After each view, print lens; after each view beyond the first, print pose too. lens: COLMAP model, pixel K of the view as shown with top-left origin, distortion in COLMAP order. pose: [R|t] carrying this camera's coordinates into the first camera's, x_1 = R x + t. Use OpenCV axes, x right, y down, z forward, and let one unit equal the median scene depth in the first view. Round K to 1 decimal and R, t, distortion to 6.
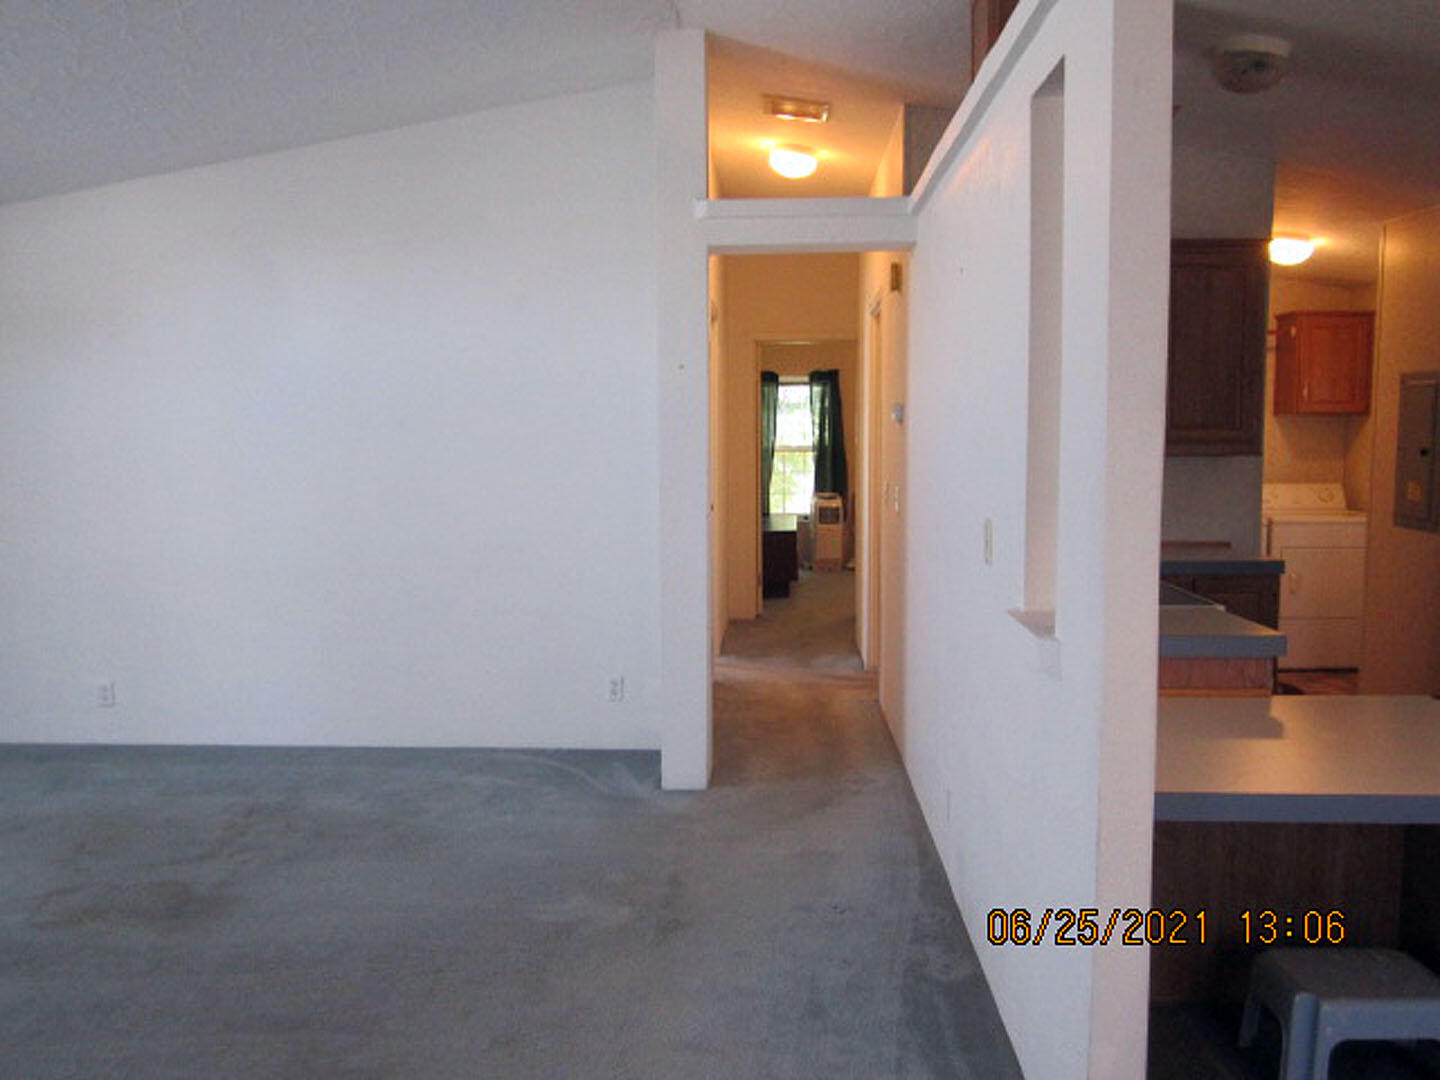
lens RADIAL K [[1200.1, 0, 708.6], [0, 1200.1, 538.4], [0, 0, 1]] dist [-0.037924, 0.019153]
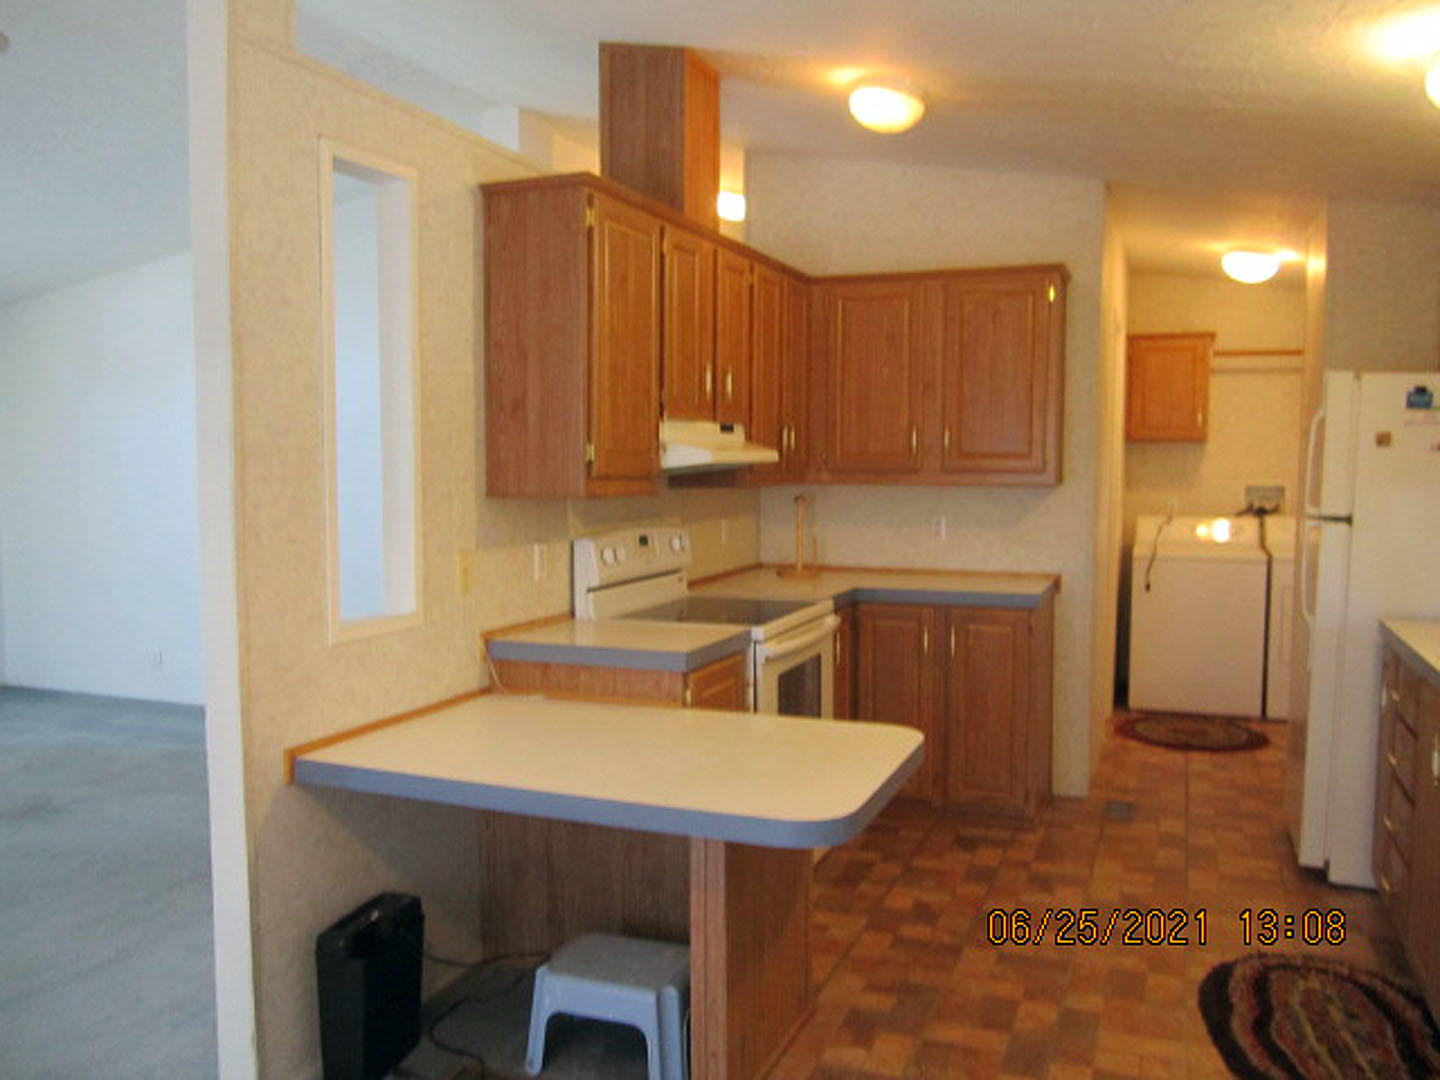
lens RADIAL K [[1200.1, 0, 729.8], [0, 1200.1, 532.5], [0, 0, 1]] dist [-0.037924, 0.019153]
pose [[0.949361, 0.028987, -0.312848, 0.496654], [-0.034779, 0.999311, -0.012948, -0.008854], [0.312257, 0.023173, 0.949715, -0.013581]]
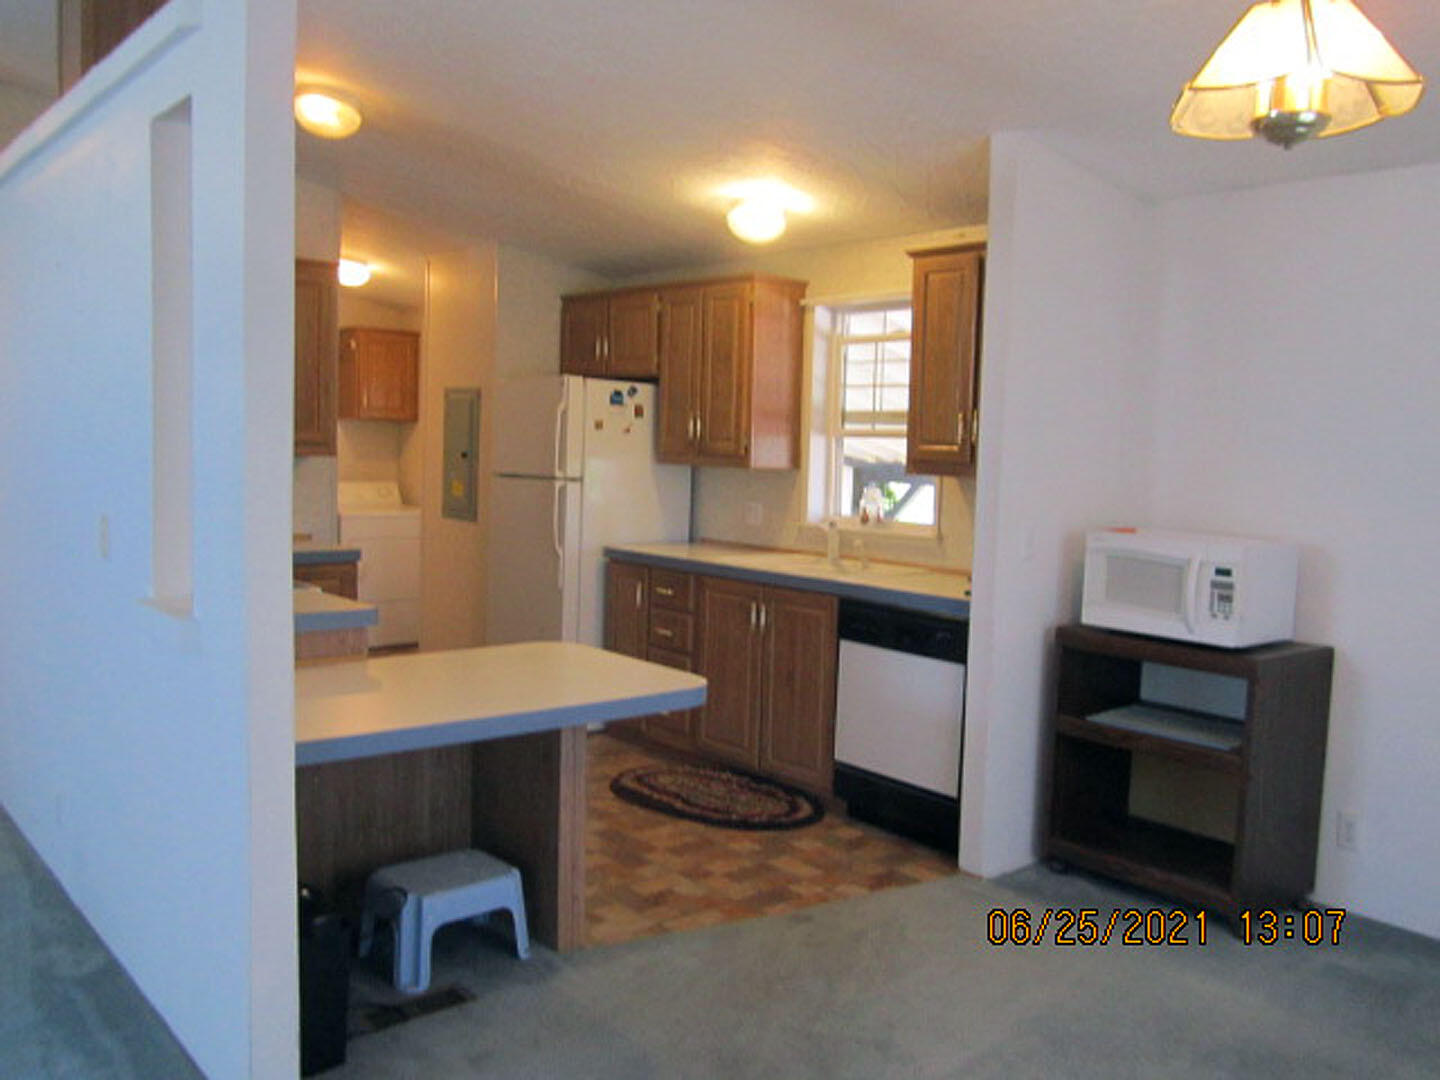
lens RADIAL K [[1200.1, 0, 709.1], [0, 1200.1, 548.1], [0, 0, 1]] dist [-0.037924, 0.019153]
pose [[0.727391, -0.033650, 0.685397, -0.053569], [0.027330, 0.999425, 0.020062, 0.003804], [-0.685679, 0.004139, 0.727893, -0.056403]]
